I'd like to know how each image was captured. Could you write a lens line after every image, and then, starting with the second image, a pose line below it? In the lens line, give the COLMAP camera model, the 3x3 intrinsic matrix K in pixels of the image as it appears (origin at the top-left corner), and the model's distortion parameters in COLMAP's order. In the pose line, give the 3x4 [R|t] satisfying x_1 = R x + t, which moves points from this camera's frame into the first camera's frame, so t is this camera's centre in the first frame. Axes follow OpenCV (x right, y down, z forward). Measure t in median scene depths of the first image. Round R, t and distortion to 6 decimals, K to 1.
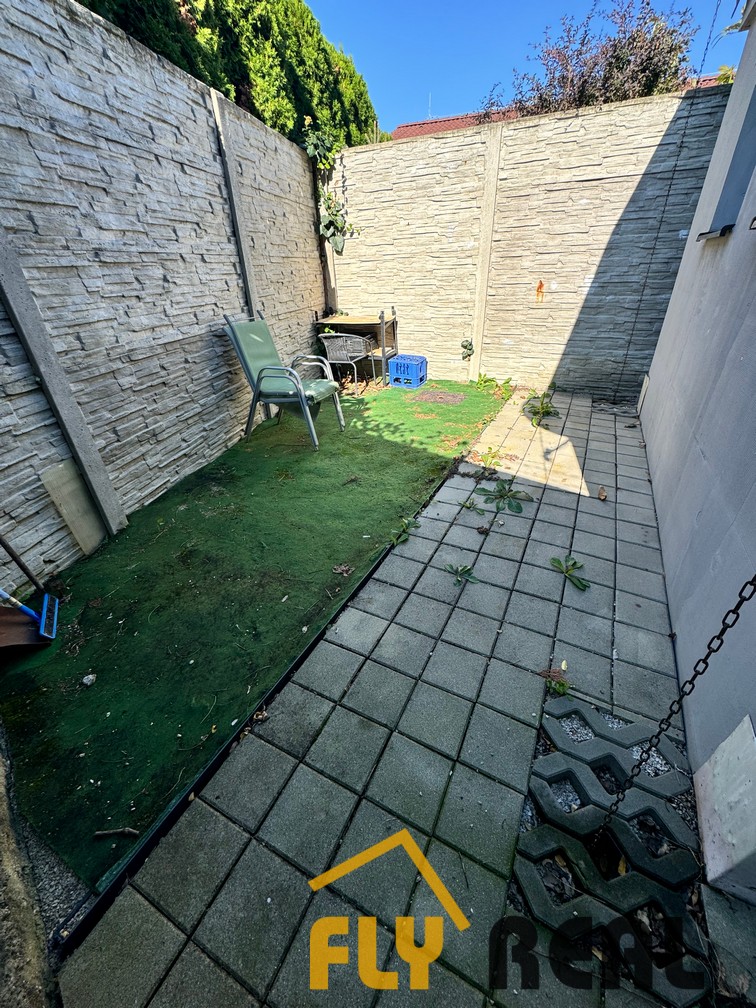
lens RADIAL K [[399.5, 0, 381.6], [0, 399.5, 503.7], [0, 0, 1]] dist [-0.000709, 0.000146]
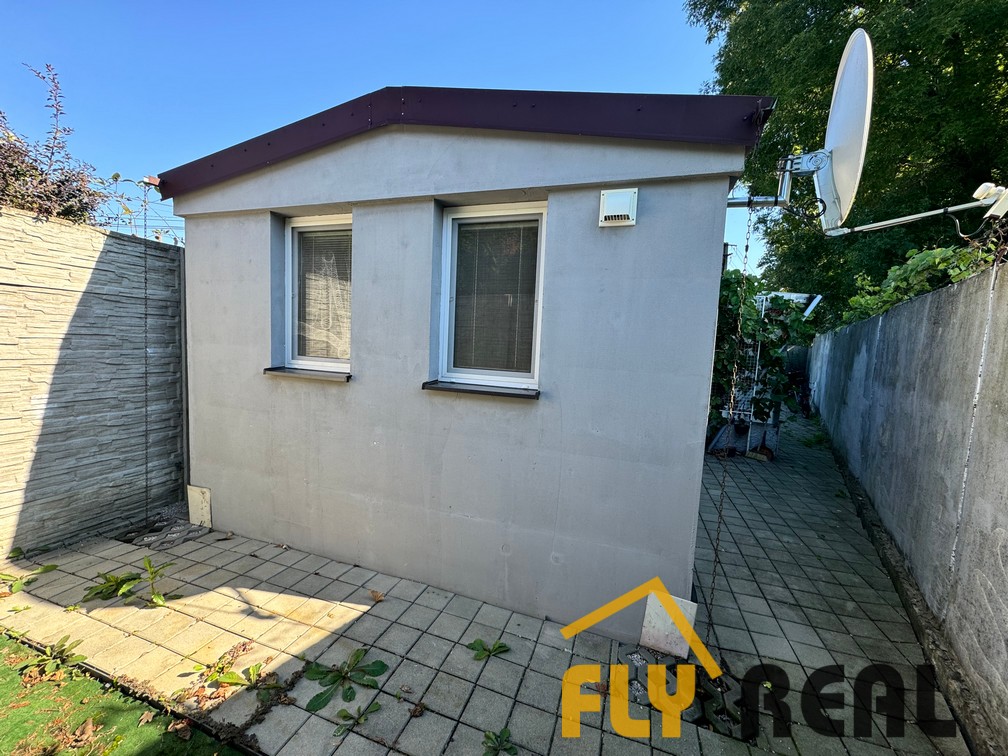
lens RADIAL K [[399.5, 0, 503.5], [0, 399.5, 375.8], [0, 0, 1]] dist [-0.000709, 0.000146]
pose [[-0.133030, -0.055164, 0.989576, -0.323073], [0.464272, 0.878660, 0.111394, -0.324375], [-0.875645, 0.474251, -0.091277, 0.351464]]
